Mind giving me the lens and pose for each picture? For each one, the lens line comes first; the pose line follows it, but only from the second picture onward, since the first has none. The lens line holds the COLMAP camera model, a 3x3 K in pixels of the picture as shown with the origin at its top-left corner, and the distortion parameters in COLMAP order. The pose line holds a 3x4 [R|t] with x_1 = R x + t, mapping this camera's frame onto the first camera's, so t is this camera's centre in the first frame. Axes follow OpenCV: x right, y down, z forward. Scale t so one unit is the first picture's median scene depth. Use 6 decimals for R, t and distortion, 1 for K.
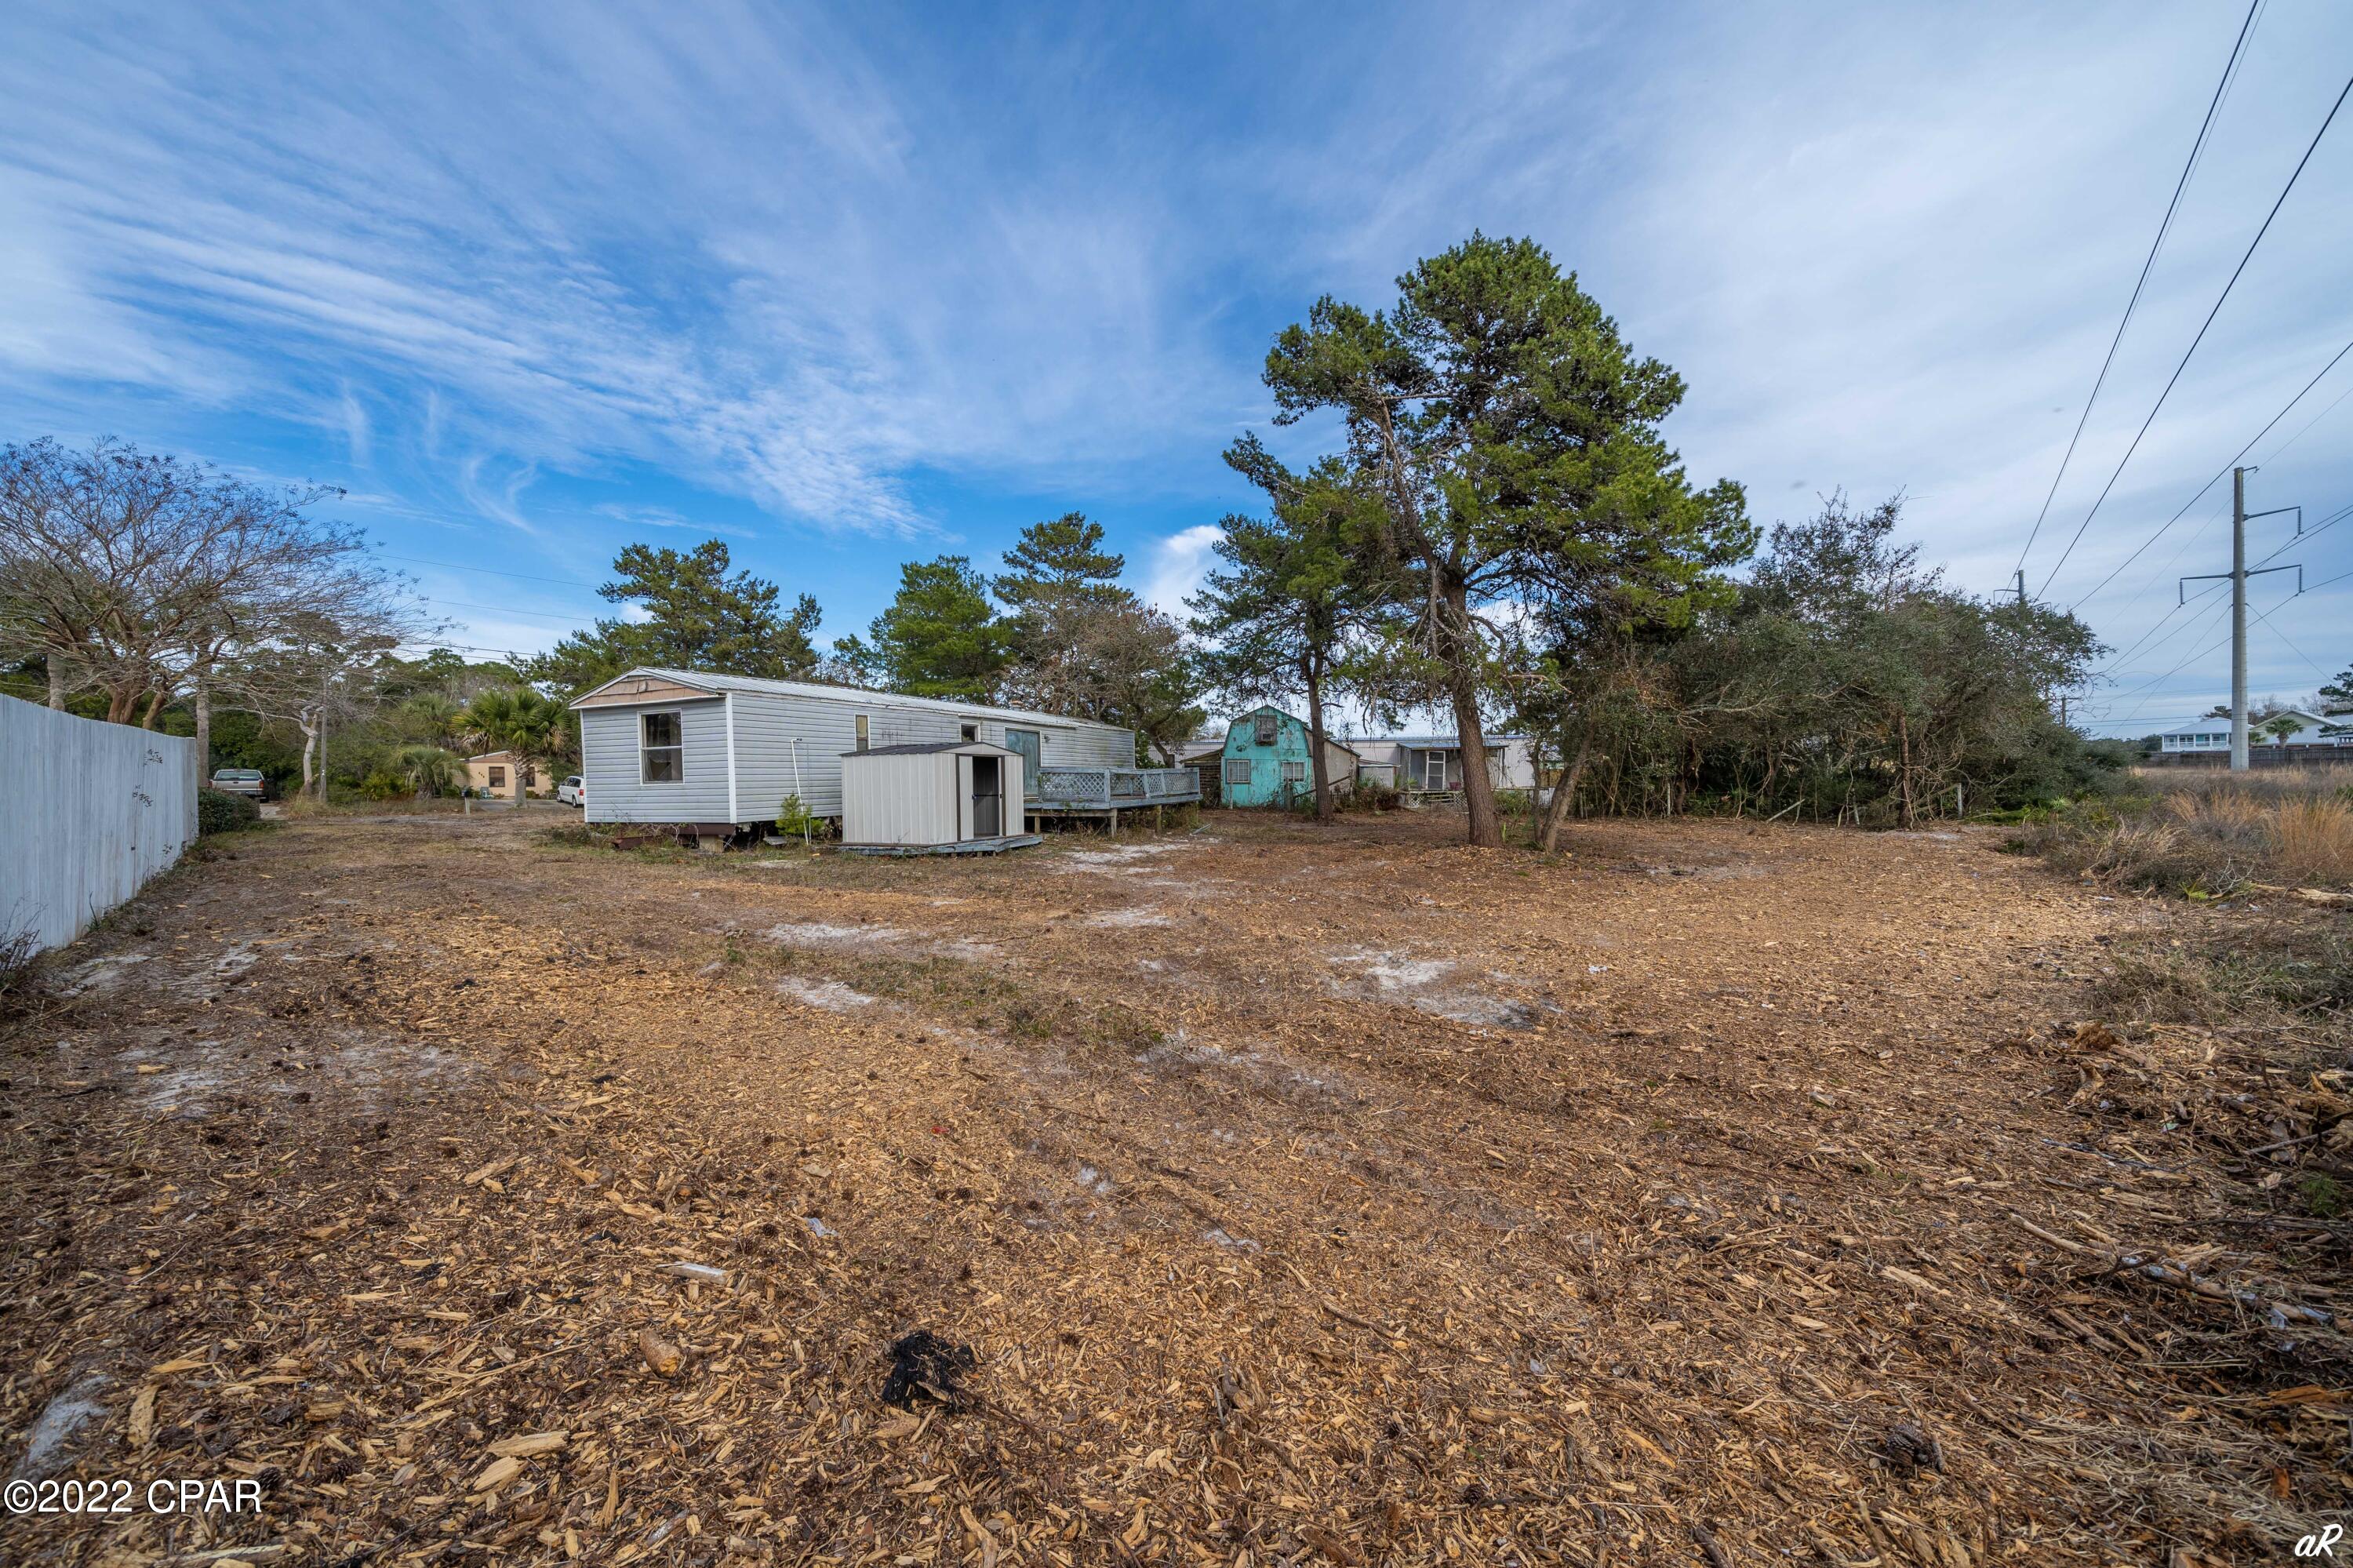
lens RADIAL K [[805.7, 0, 1155.3], [0, 805.7, 778.5], [0, 0, 1]] dist [-0.000462, -0.000029]
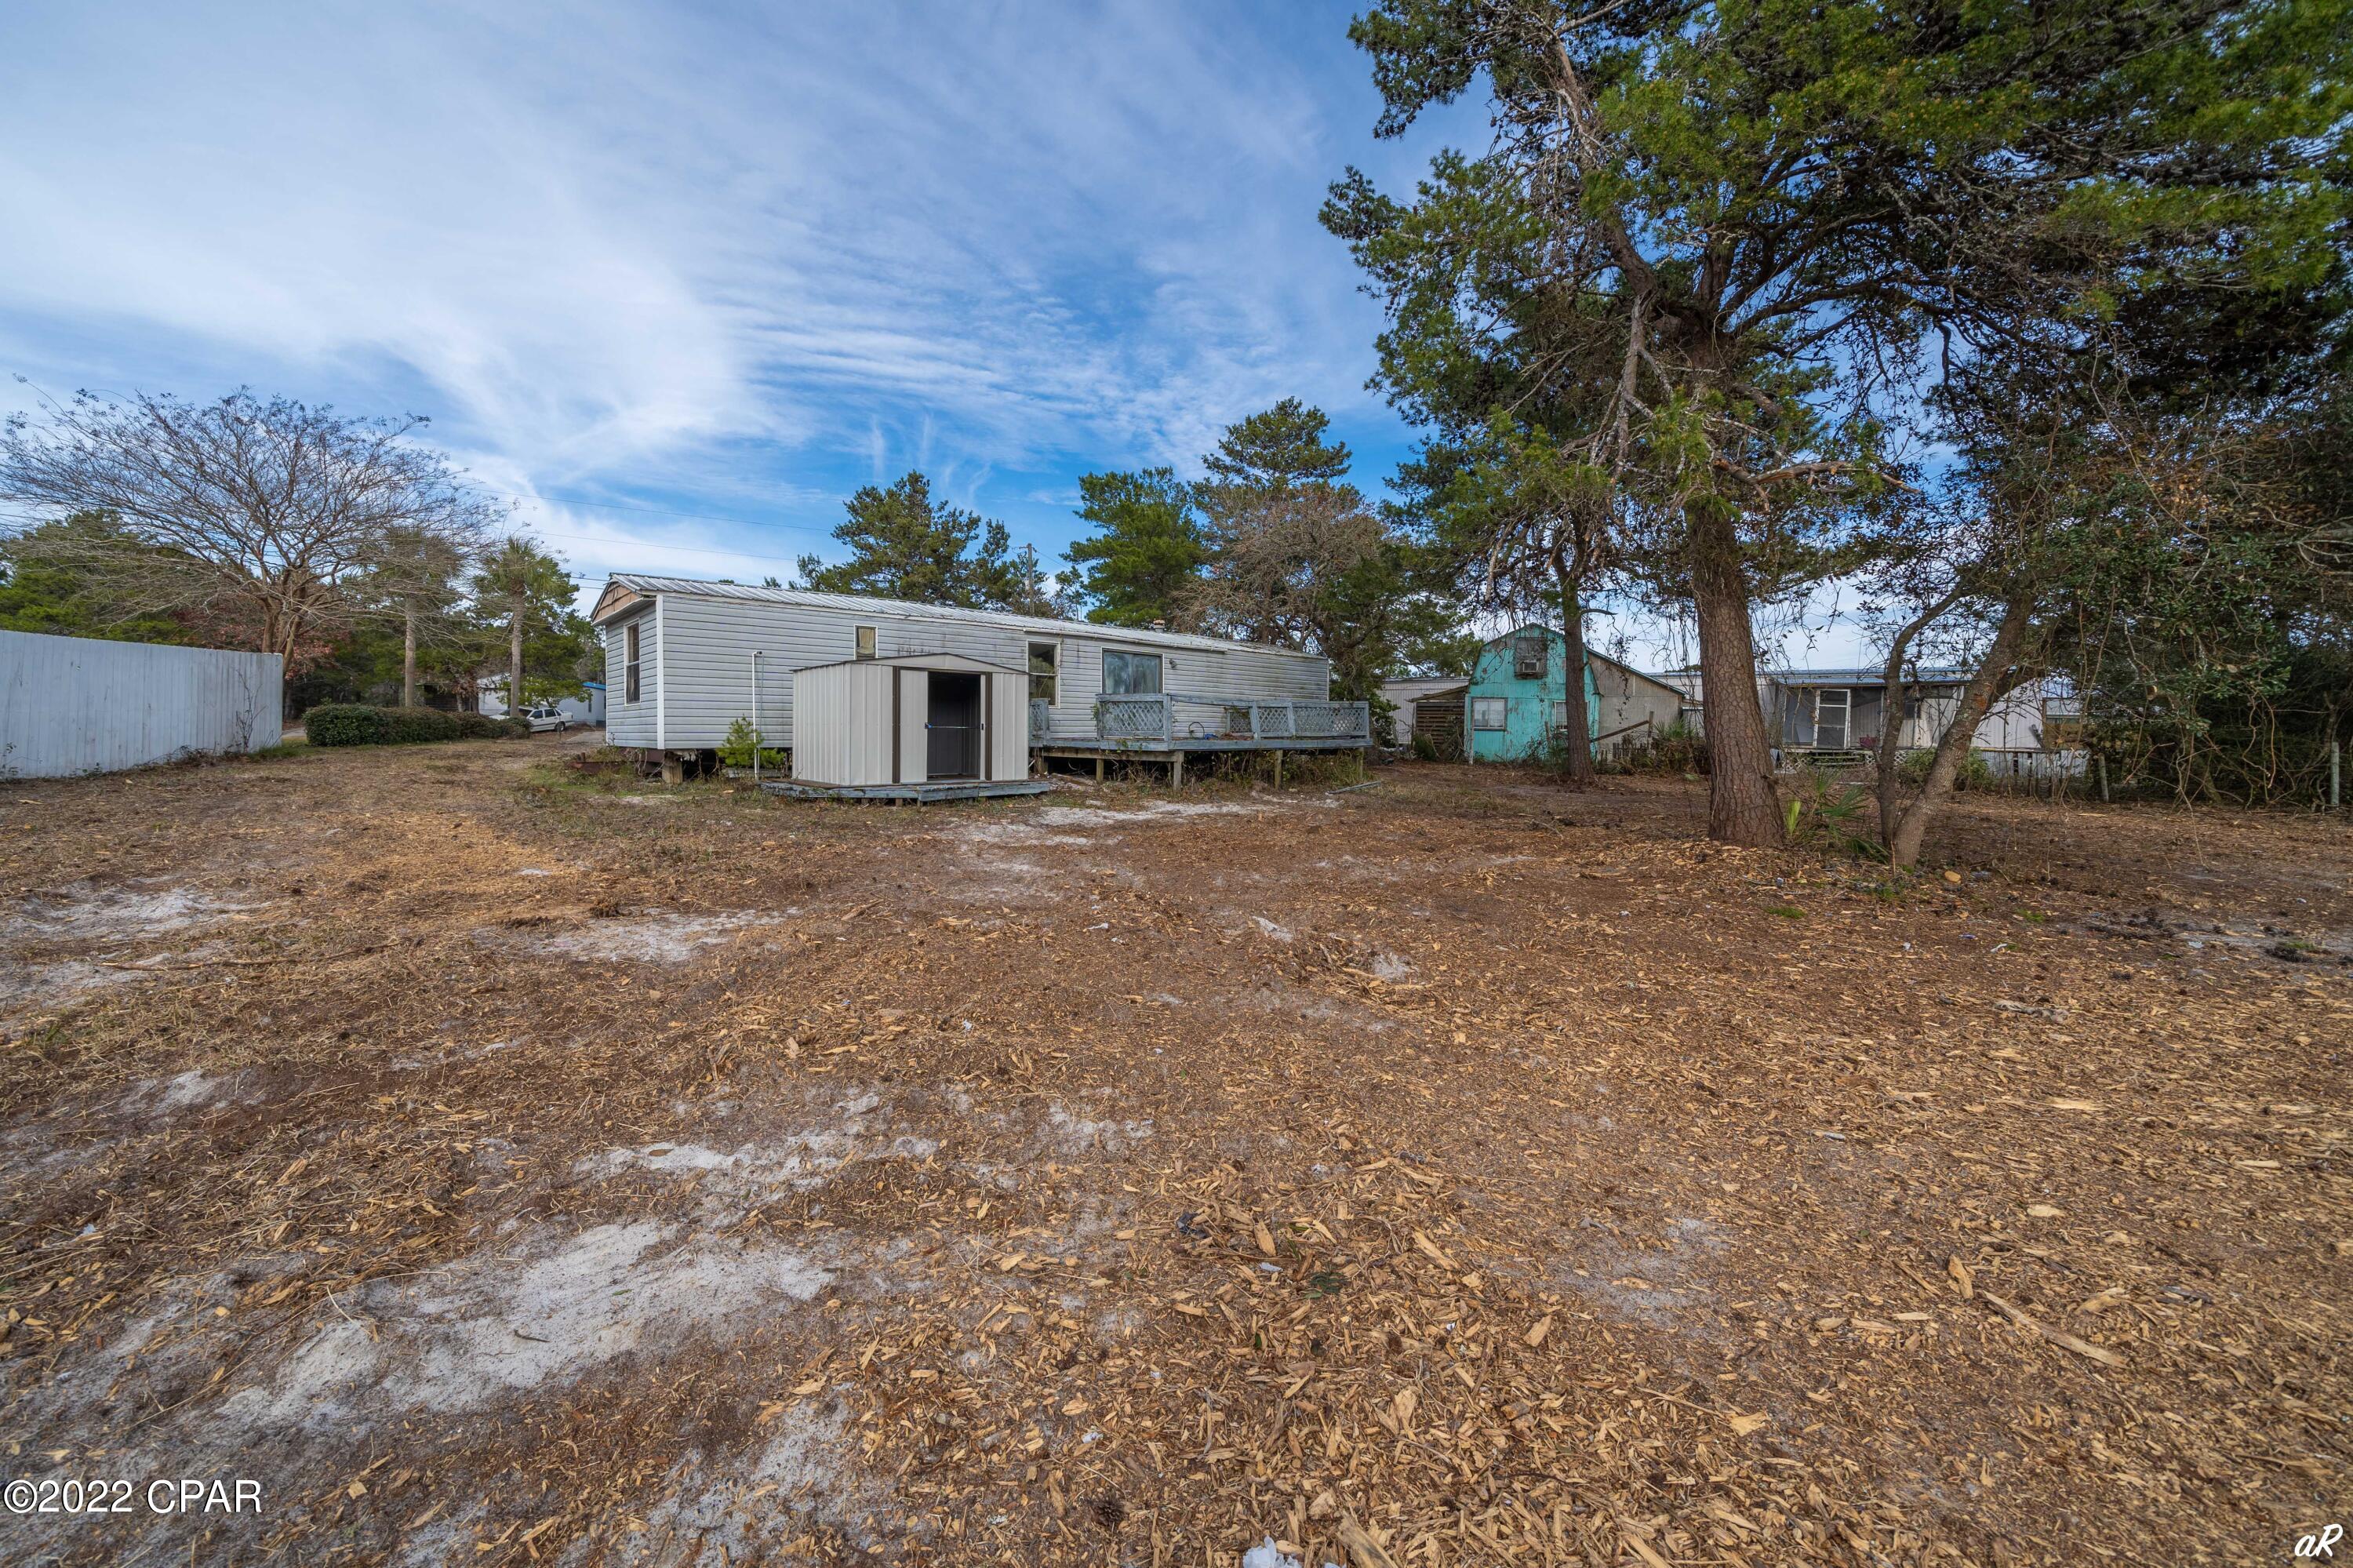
lens RADIAL K [[817.0, 0, 1170.5], [0, 817.0, 728.6], [0, 0, 1]] dist [0.000616, 0.000048]
pose [[0.913699, 0.020830, -0.405858, 0.172866], [-0.021330, 0.999767, 0.003291, 0.010608], [0.405832, 0.005650, 0.913930, 0.235410]]
